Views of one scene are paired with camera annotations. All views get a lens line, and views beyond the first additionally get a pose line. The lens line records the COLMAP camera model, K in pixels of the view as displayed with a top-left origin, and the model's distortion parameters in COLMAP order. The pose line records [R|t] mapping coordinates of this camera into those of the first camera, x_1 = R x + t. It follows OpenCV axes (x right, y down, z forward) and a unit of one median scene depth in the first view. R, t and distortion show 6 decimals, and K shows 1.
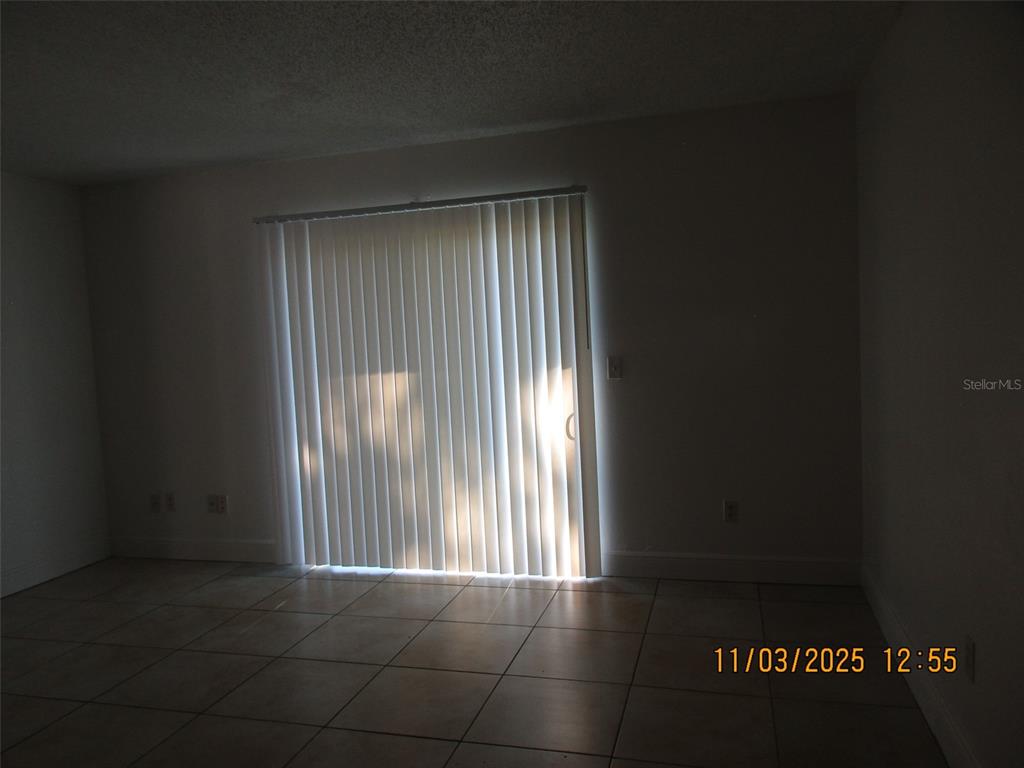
lens RADIAL K [[758.7, 0, 523.2], [0, 758.7, 379.9], [0, 0, 1]] dist [-0.003093, -0.004957]
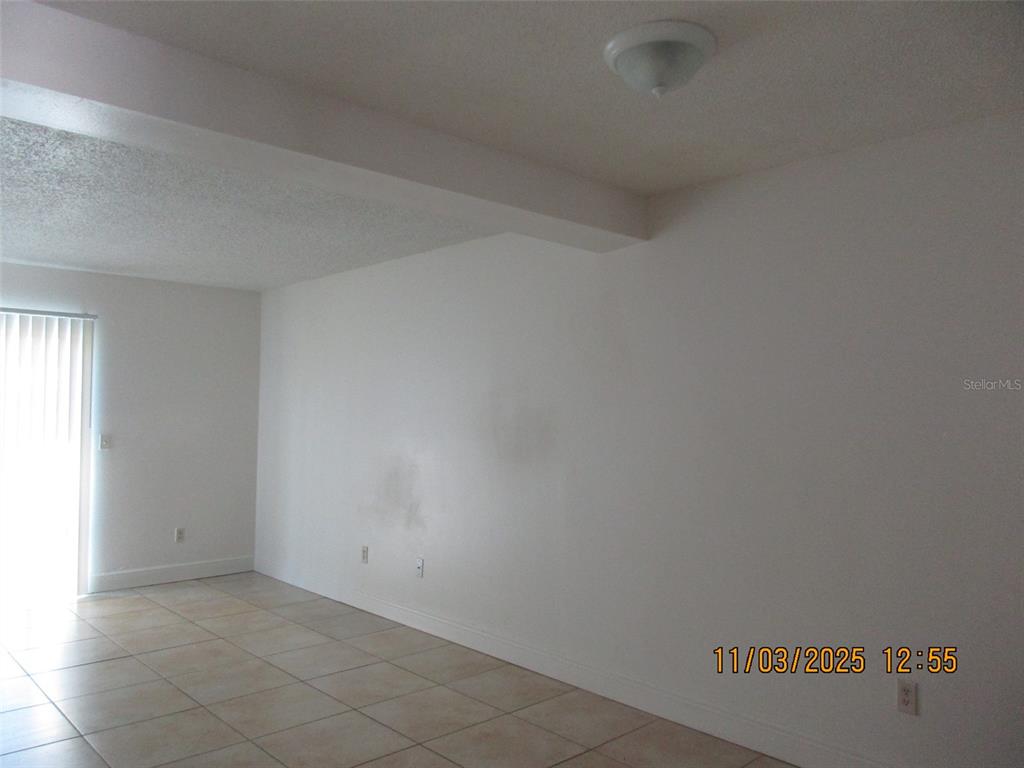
lens RADIAL K [[758.7, 0, 522.1], [0, 758.7, 382.3], [0, 0, 1]] dist [-0.003093, -0.004957]
pose [[0.514890, 0.087451, 0.852784, -0.686385], [0.021508, 0.993152, -0.114832, 0.051943], [-0.856986, 0.077468, 0.509484, -0.402489]]
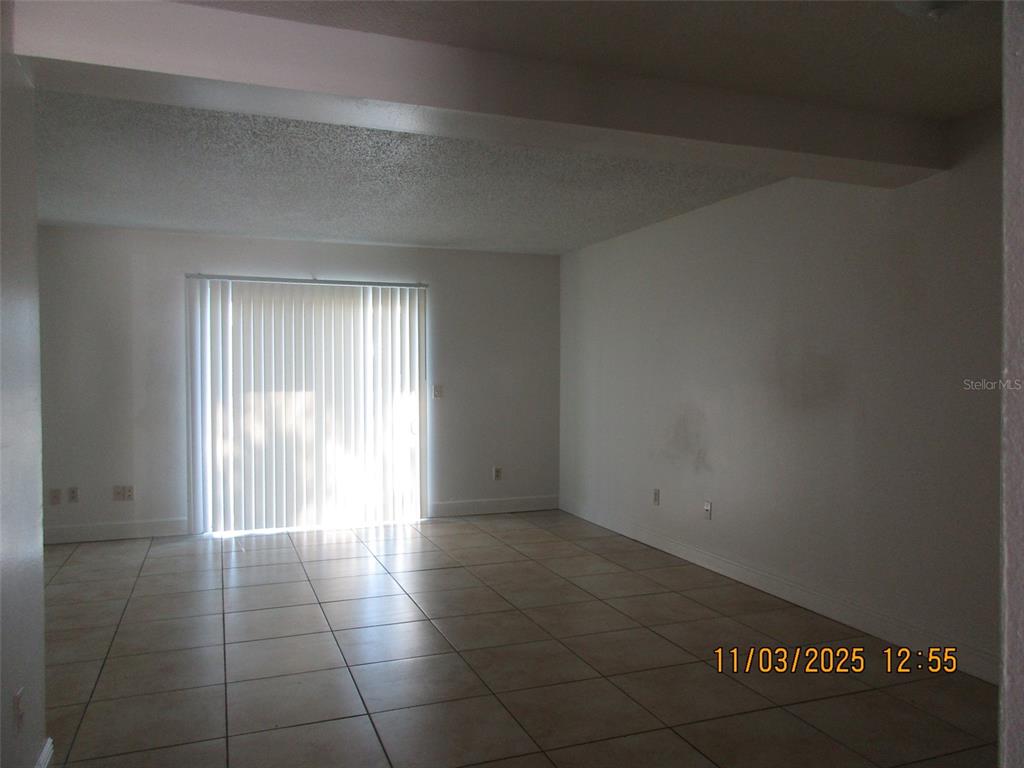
lens RADIAL K [[758.7, 0, 525.5], [0, 758.7, 376.5], [0, 0, 1]] dist [-0.003093, -0.004957]
pose [[0.797713, 0.044980, 0.601358, -0.723845], [0.000319, 0.997183, -0.075010, 0.075399], [-0.603037, 0.060029, 0.795451, -0.456772]]
